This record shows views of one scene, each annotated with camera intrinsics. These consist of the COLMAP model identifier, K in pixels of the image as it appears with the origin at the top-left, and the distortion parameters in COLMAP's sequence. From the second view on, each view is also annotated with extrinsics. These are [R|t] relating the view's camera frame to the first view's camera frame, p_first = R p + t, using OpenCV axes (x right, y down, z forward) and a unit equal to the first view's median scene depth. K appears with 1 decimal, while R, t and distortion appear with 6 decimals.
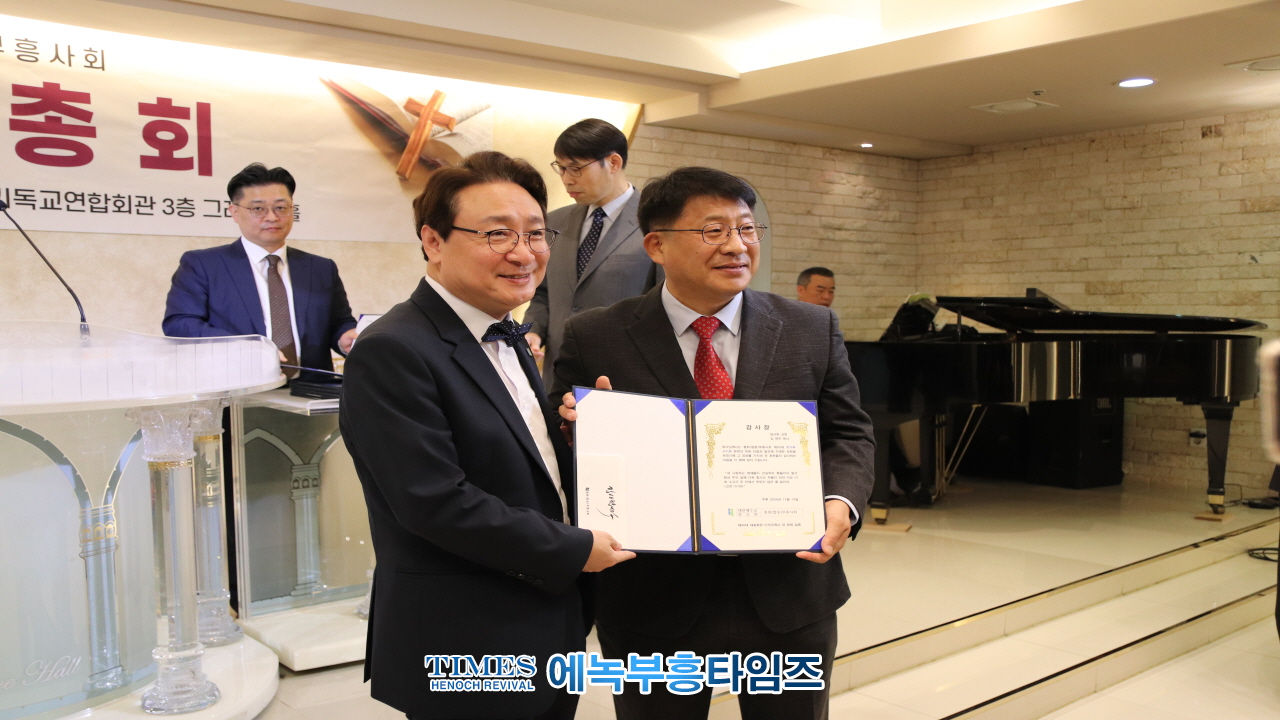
lens RADIAL K [[1171.1, 0, 637.1], [0, 1171.1, 402.0], [0, 0, 1]] dist [-0.013316, 0.000000]
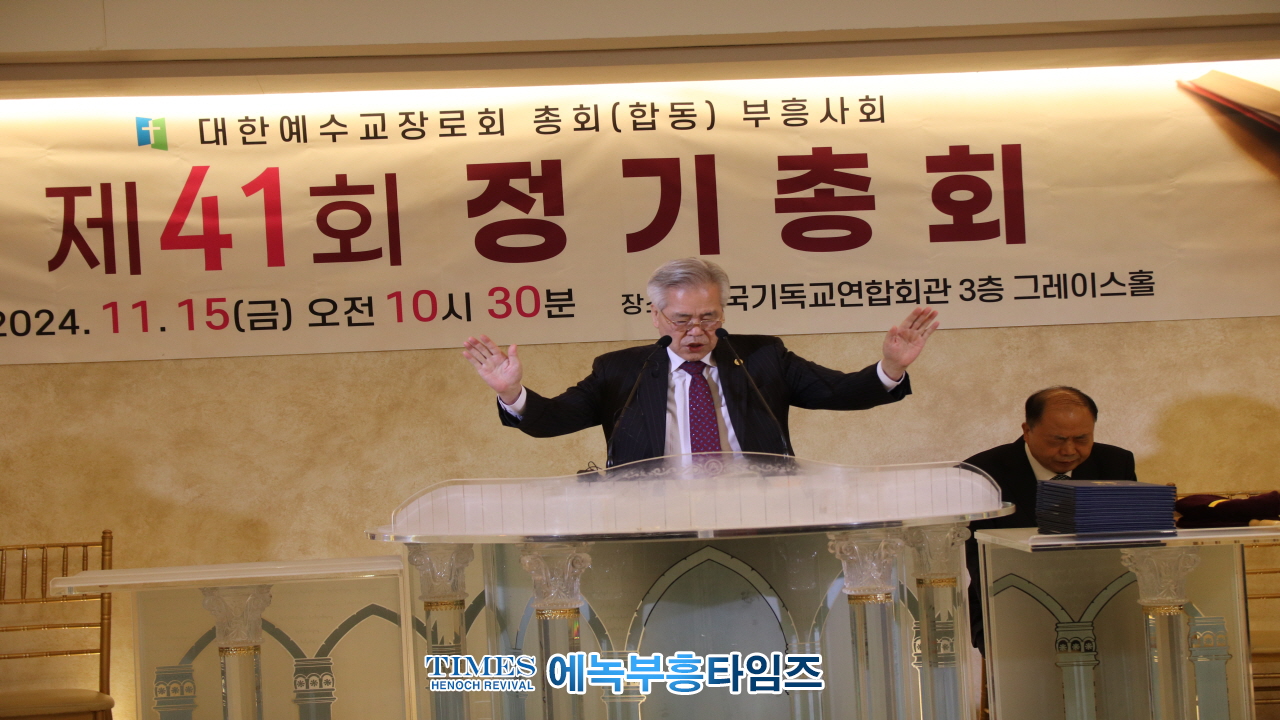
lens RADIAL K [[2748.3, 0, 607.5], [0, 2748.3, 408.3], [0, 0, 1]] dist [0.230136, 0.000000]
pose [[0.812002, -0.036041, -0.582540, 0.445865], [-0.011325, 0.996931, -0.077466, 0.047555], [0.583544, 0.069500, 0.809102, -0.564727]]
